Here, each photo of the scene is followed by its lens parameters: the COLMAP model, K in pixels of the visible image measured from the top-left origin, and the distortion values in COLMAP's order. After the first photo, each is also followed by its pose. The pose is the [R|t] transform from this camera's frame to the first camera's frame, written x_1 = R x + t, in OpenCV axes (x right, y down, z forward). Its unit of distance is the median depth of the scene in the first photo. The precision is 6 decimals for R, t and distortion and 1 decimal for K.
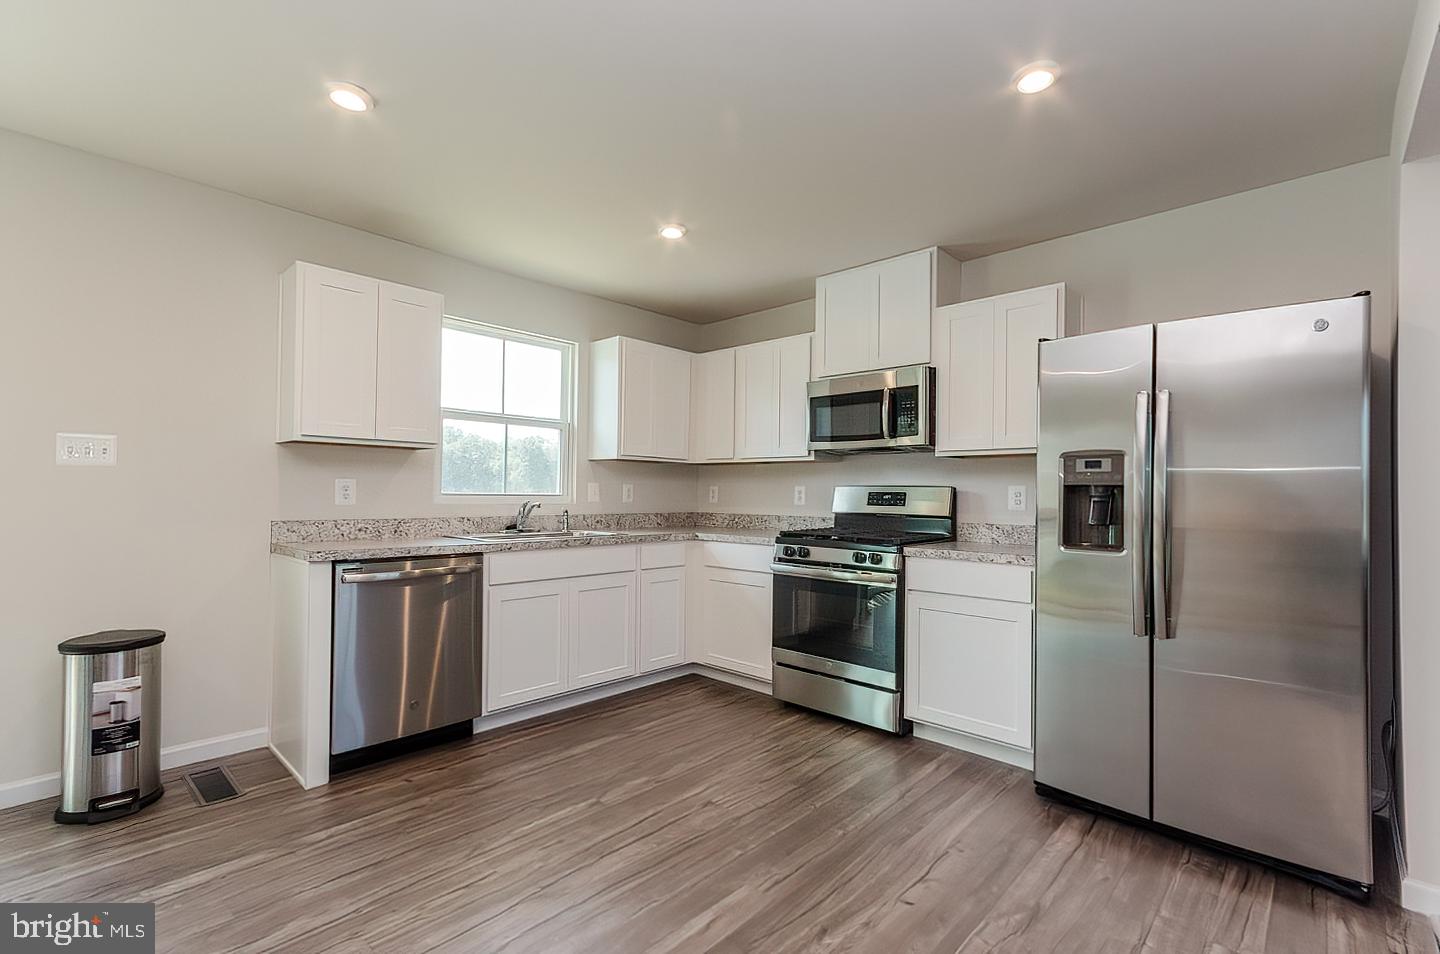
lens RADIAL K [[651.2, 0, 729.4], [0, 651.2, 482.4], [0, 0, 1]] dist [0.017519, -0.001054]
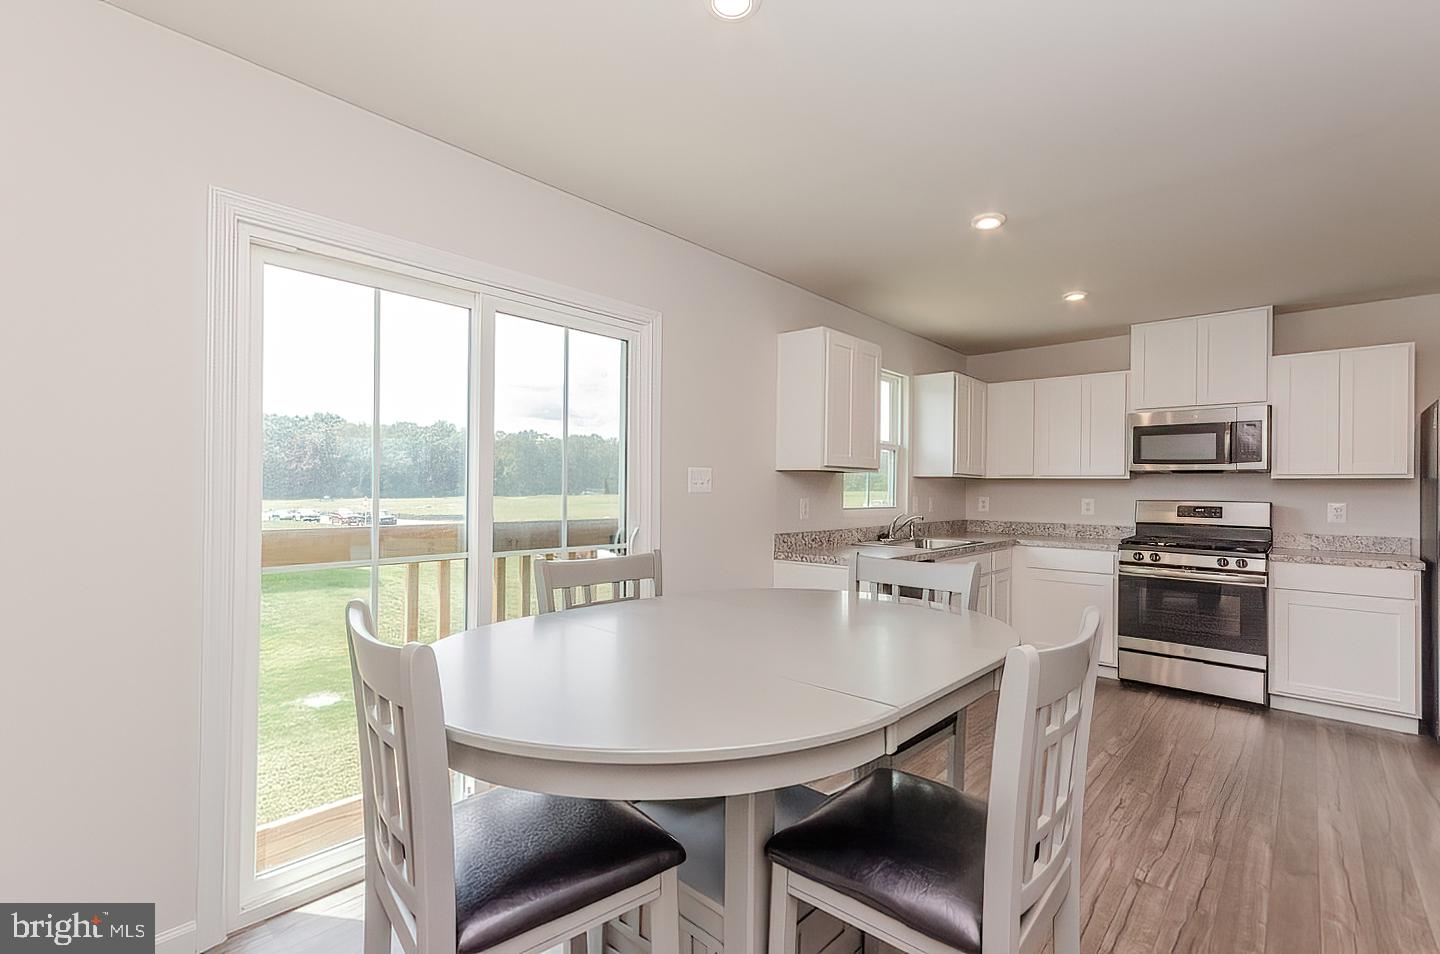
lens RADIAL K [[651.2, 0, 732.8], [0, 651.2, 478.9], [0, 0, 1]] dist [0.017519, -0.001054]
pose [[0.999504, -0.000099, 0.031496, -0.722108], [0.000002, 0.999995, 0.003073, -0.042909], [-0.031497, -0.003071, 0.999499, -0.195604]]
